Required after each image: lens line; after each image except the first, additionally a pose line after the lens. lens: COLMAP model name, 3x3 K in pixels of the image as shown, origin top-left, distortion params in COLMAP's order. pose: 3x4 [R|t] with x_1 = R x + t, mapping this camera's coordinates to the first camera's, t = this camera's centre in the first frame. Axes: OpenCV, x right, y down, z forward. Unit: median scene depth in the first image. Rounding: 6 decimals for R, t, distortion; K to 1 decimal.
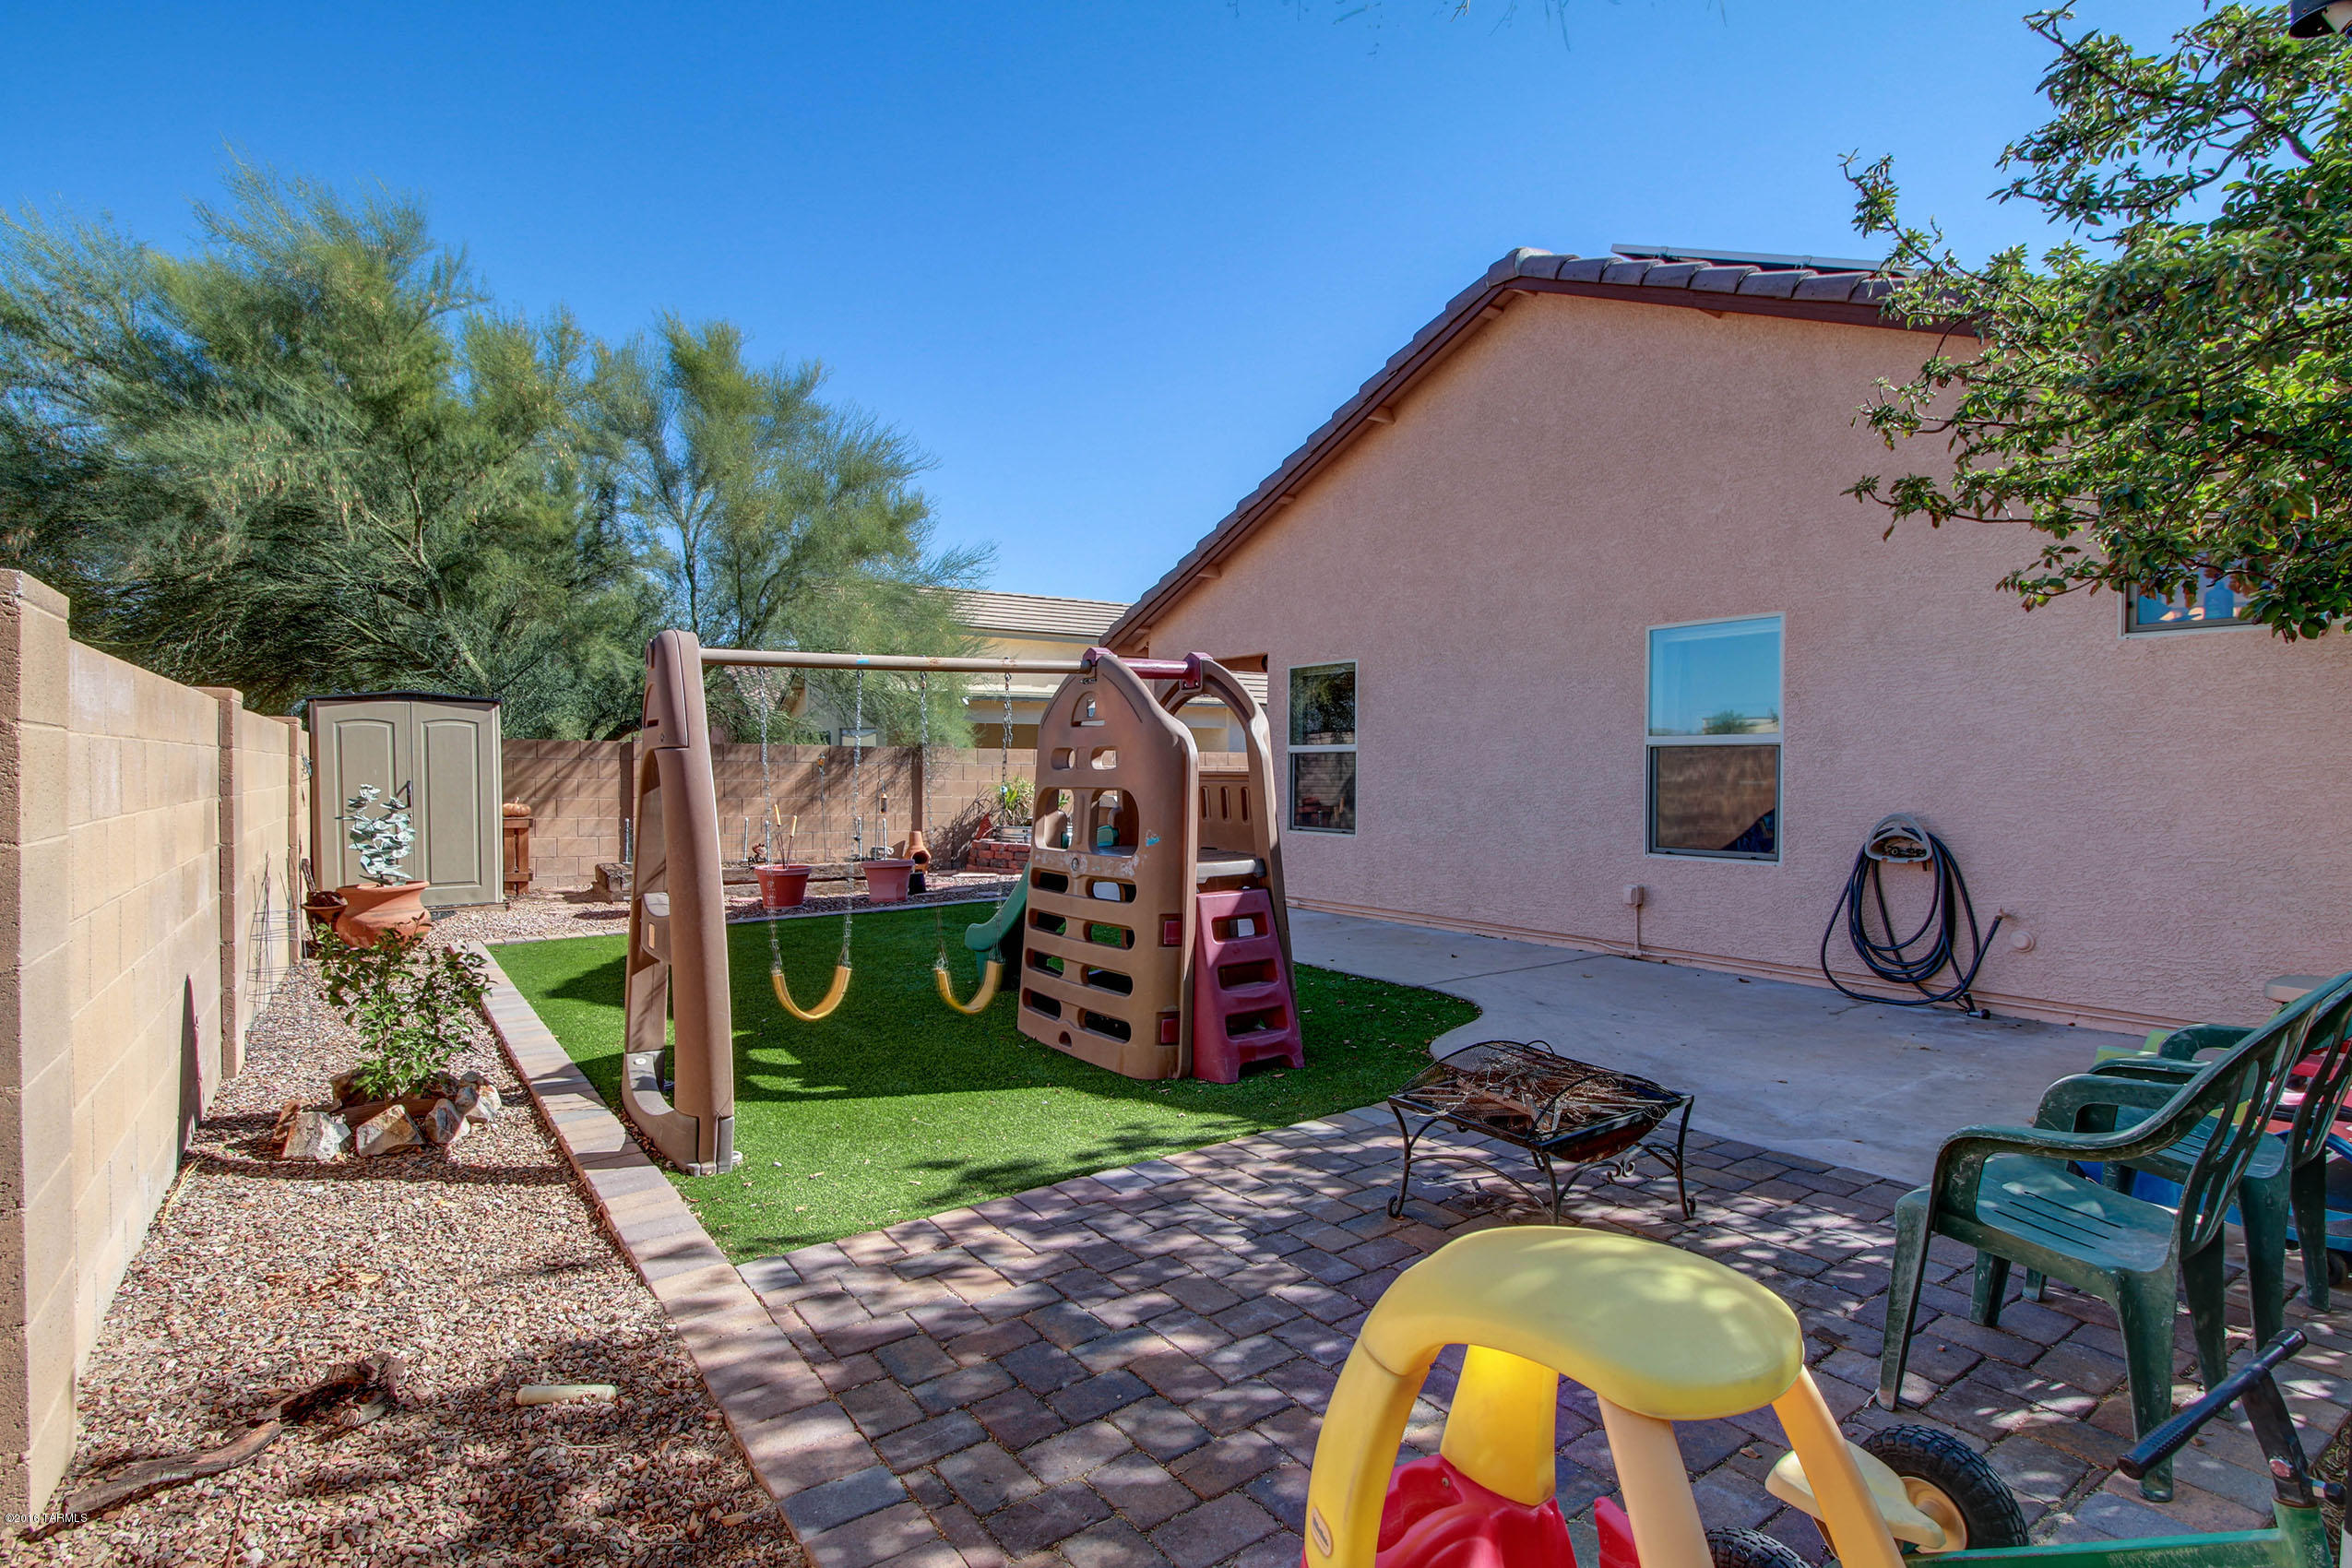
lens RADIAL K [[1149.0, 0, 1177.0], [0, 1149.0, 797.0], [0, 0, 1]] dist [0.014146, -0.002257]
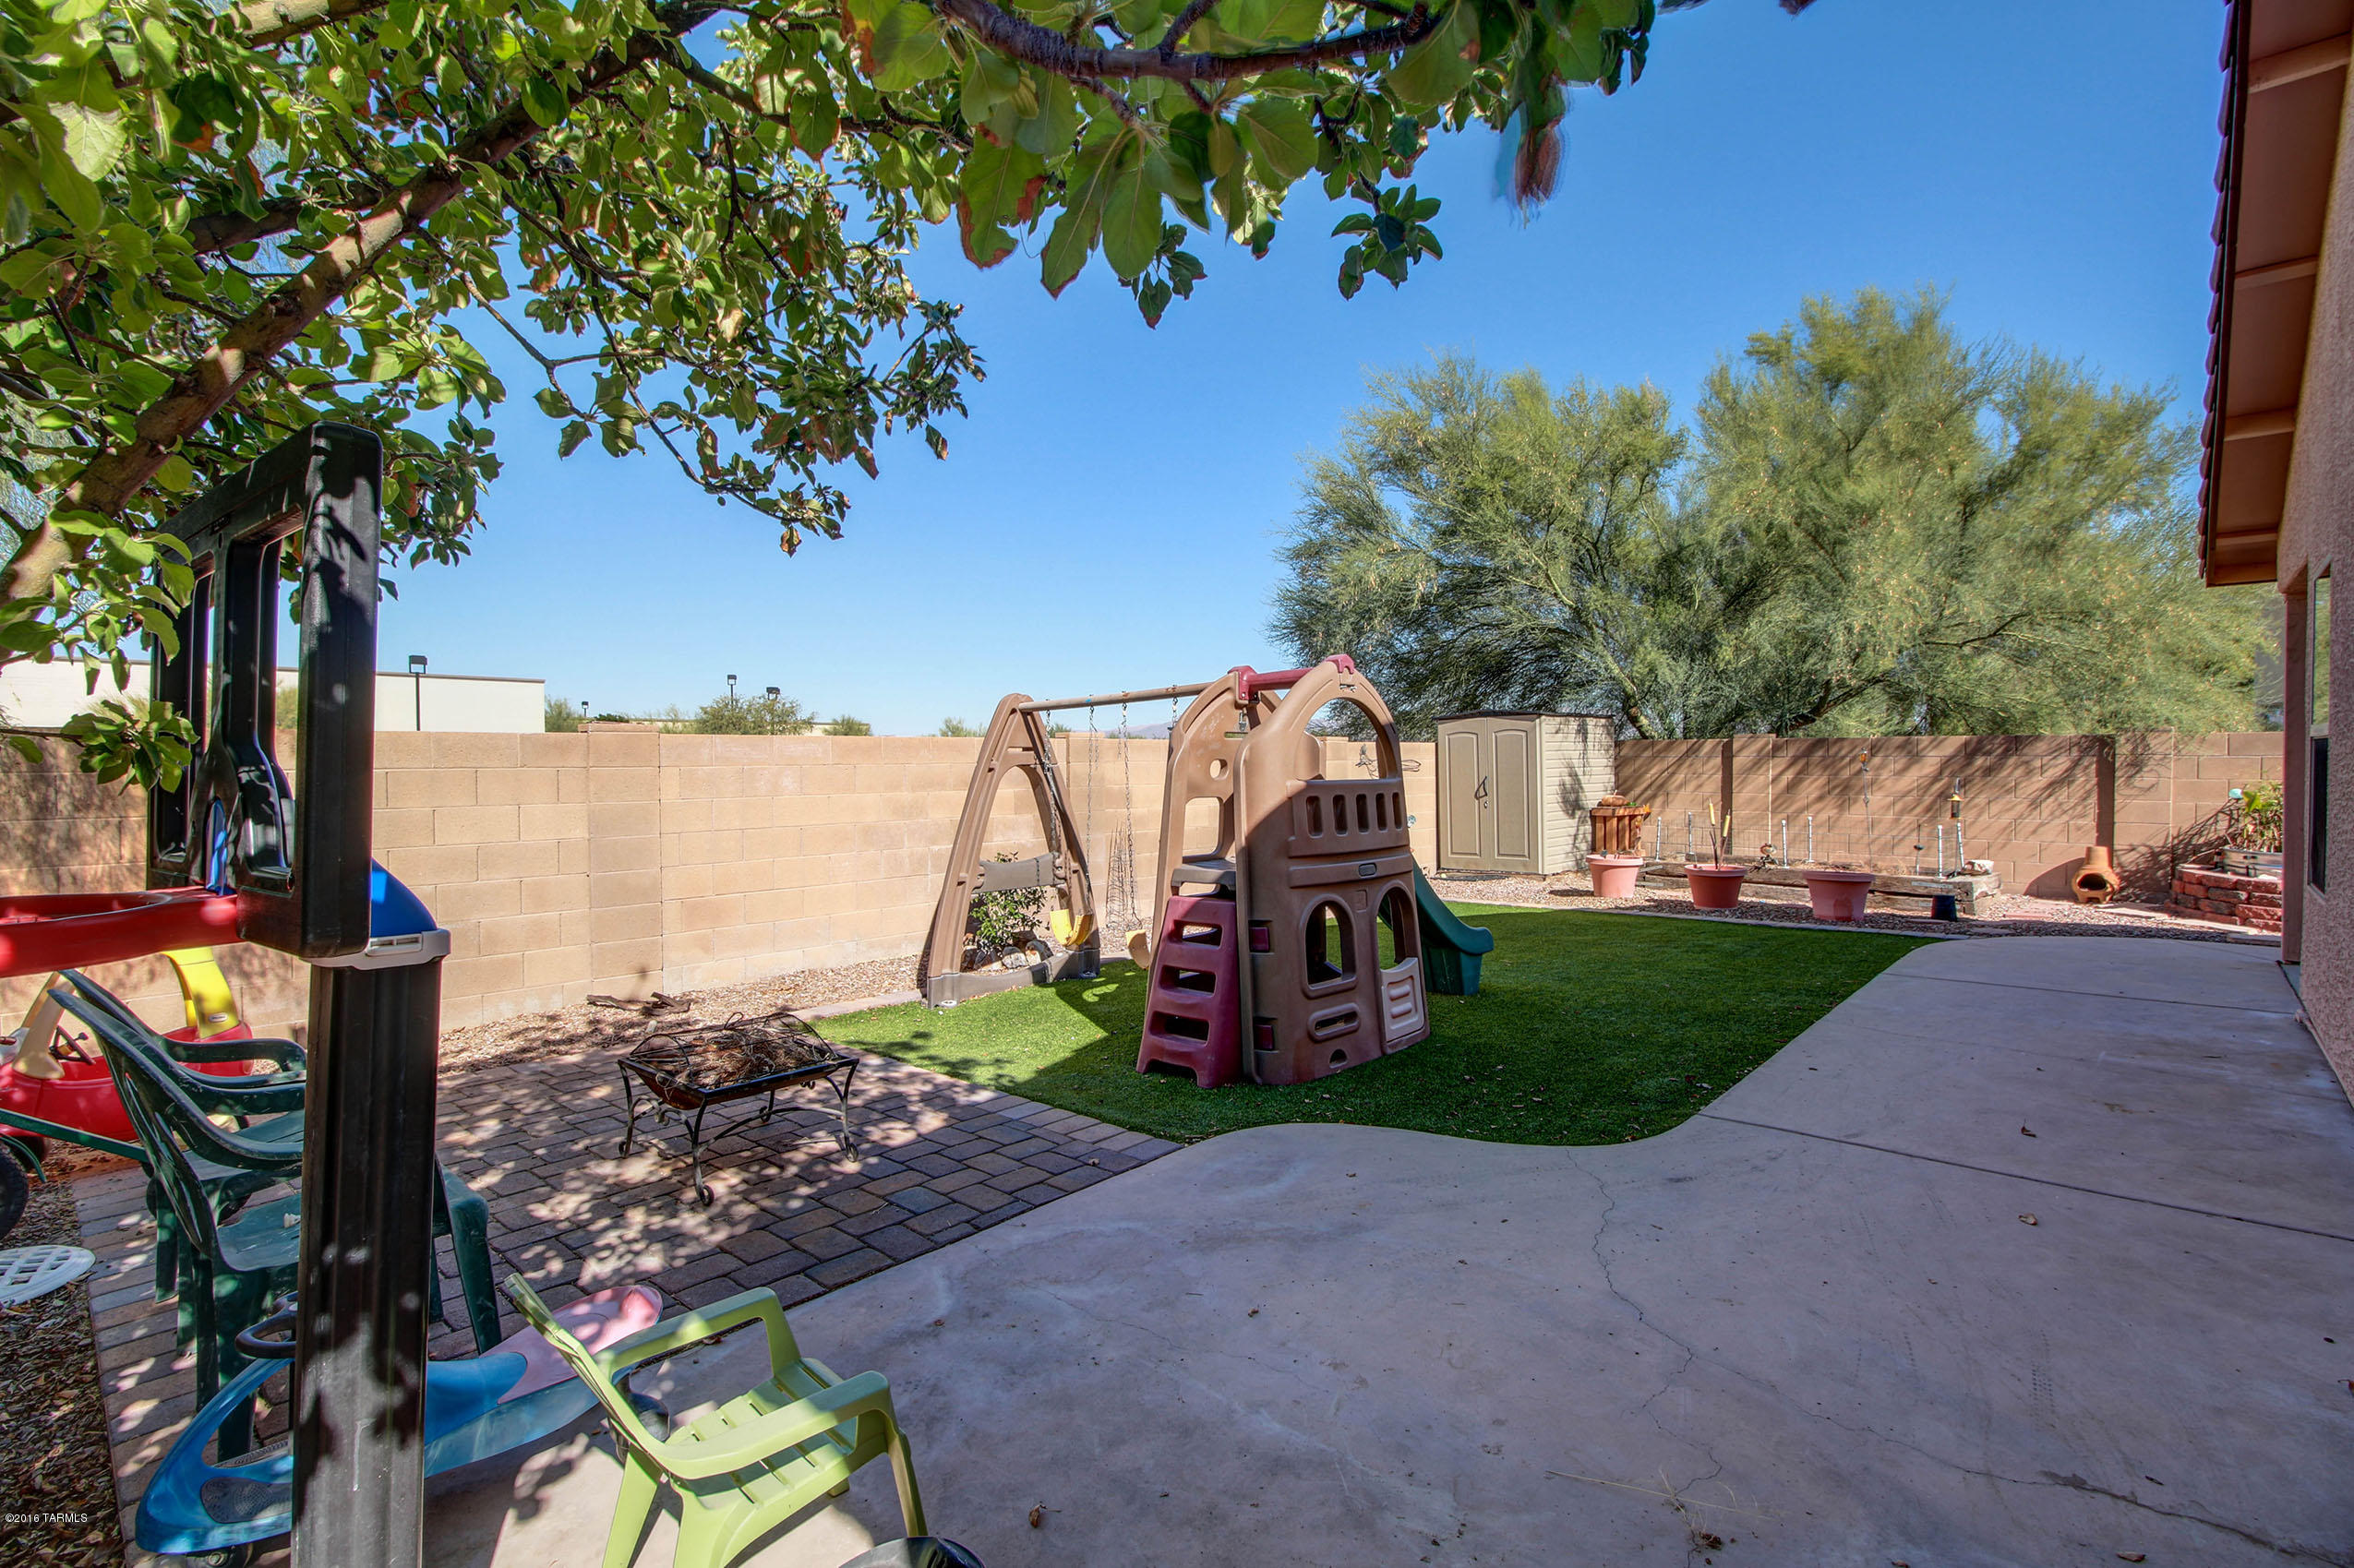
lens RADIAL K [[1074.6, 0, 1170.7], [0, 1074.6, 766.5], [0, 0, 1]] dist [0.022103, -0.012105]
pose [[0.199999, -0.001568, -0.979795, 1.139092], [-0.012689, 0.999911, -0.004191, -0.037175], [0.979714, 0.013270, 0.199961, 0.915427]]
